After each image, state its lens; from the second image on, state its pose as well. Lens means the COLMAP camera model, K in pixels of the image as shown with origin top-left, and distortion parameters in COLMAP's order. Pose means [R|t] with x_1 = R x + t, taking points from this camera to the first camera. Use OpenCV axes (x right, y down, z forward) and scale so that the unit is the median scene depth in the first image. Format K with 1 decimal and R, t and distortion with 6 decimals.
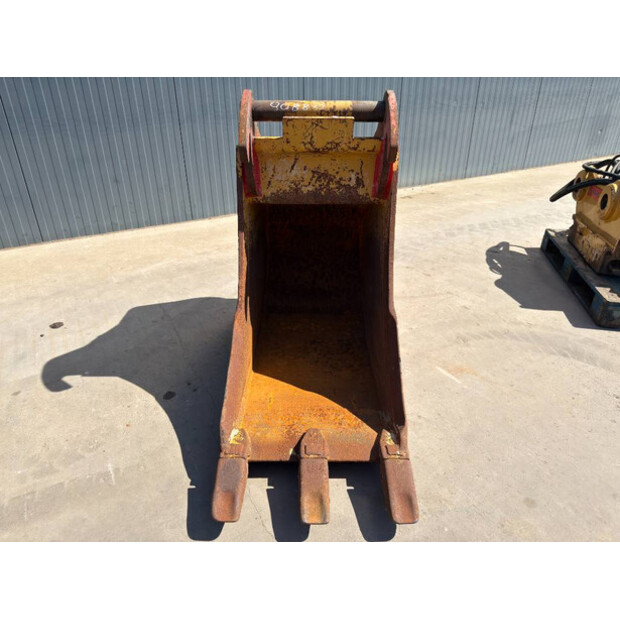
lens RADIAL K [[450.1, 0, 311.9], [0, 450.1, 305.0], [0, 0, 1]] dist [0.022952, -0.033957]
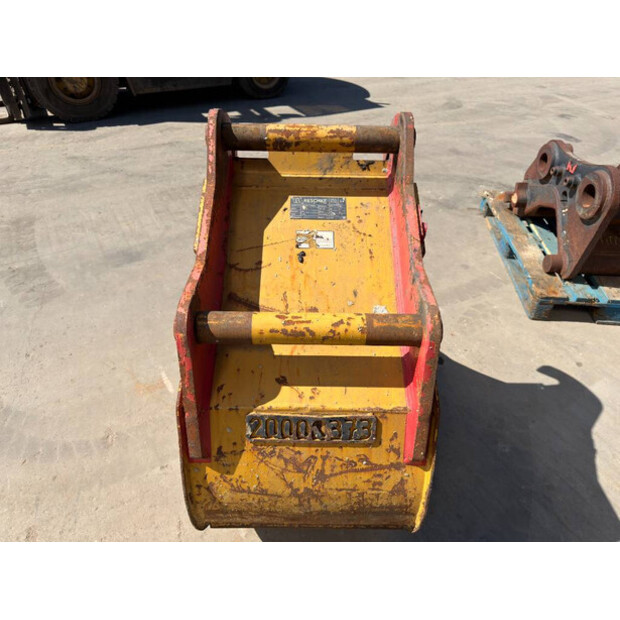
lens RADIAL K [[450.1, 0, 311.9], [0, 450.1, 305.0], [0, 0, 1]] dist [0.022952, -0.033957]
pose [[-0.999811, -0.013247, -0.014203, 0.012438], [-0.018359, 0.406079, 0.913654, -0.910462], [-0.006336, 0.913742, -0.406245, 1.415857]]
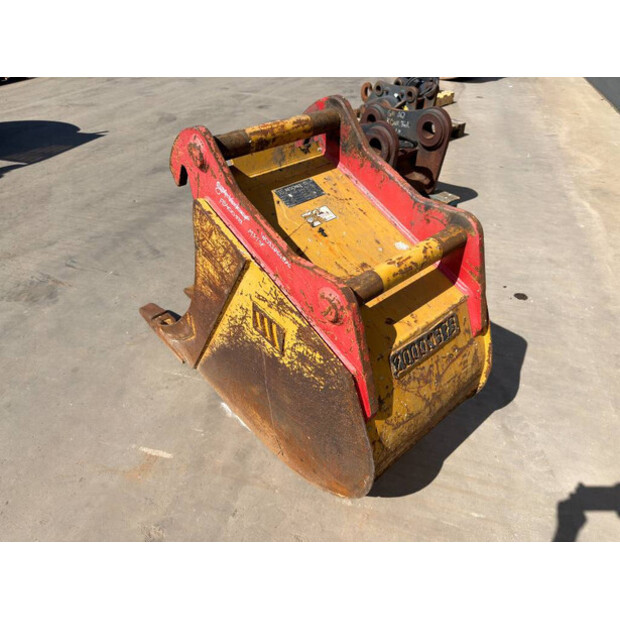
lens RADIAL K [[449.6, 0, 317.8], [0, 449.6, 309.8], [0, 0, 1]] dist [0.001786, -0.005802]
pose [[-0.743264, 0.411318, -0.527613, 0.472038], [-0.297630, 0.503009, 0.811417, -0.872274], [0.599145, 0.760131, -0.251448, 1.363058]]
